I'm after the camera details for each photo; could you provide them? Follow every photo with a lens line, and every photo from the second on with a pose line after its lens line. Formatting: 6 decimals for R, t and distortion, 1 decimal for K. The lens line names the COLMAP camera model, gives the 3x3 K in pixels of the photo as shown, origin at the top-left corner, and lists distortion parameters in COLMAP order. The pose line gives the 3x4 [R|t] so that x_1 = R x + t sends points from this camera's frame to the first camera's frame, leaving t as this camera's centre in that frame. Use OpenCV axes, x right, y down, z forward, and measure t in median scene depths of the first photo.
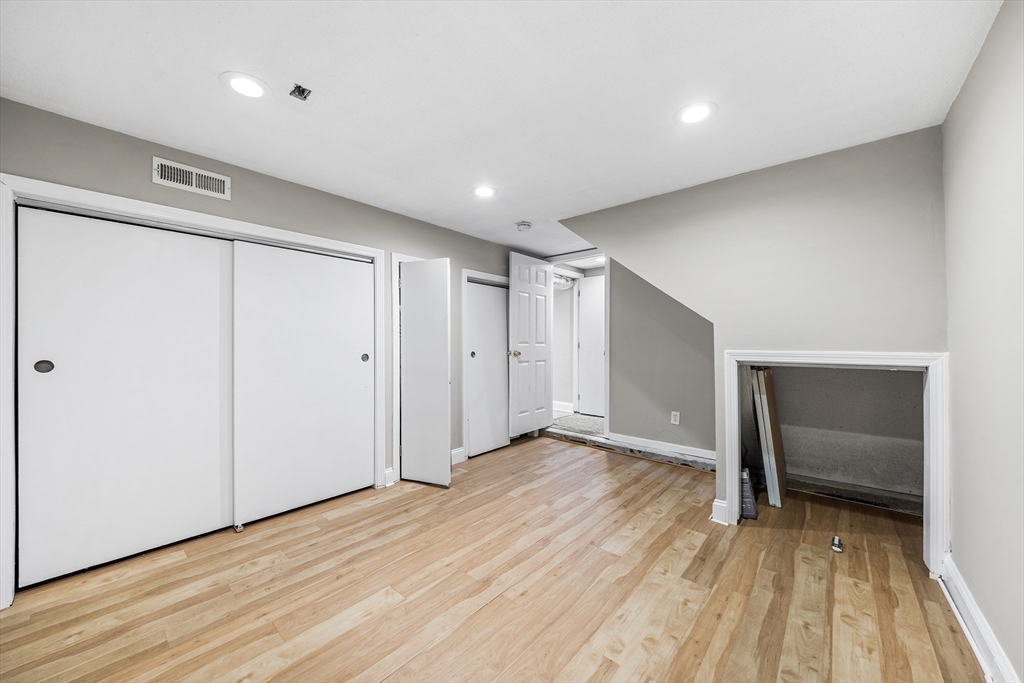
lens RADIAL K [[377.4, 0, 511.7], [0, 377.4, 342.6], [0, 0, 1]] dist [-0.002406, -0.000280]
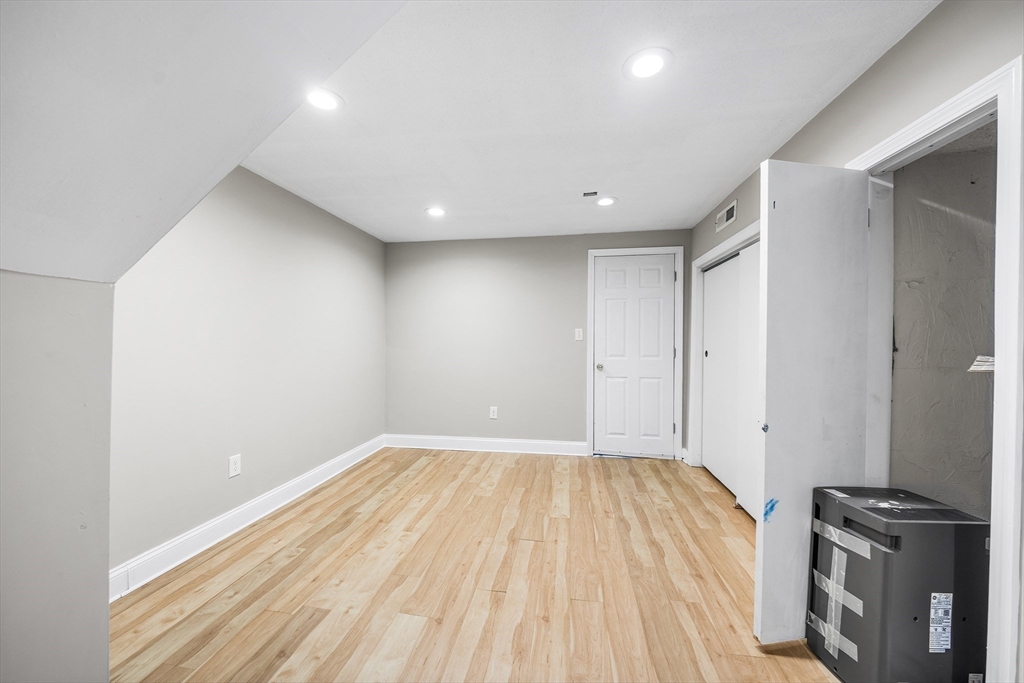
lens RADIAL K [[377.4, 0, 512.1], [0, 377.4, 341.5], [0, 0, 1]] dist [-0.002406, -0.000280]
pose [[-0.849688, -0.000711, -0.527286, 0.546106], [-0.003013, 0.999989, 0.003506, -0.003643], [0.527278, 0.004568, -0.849681, 1.936227]]
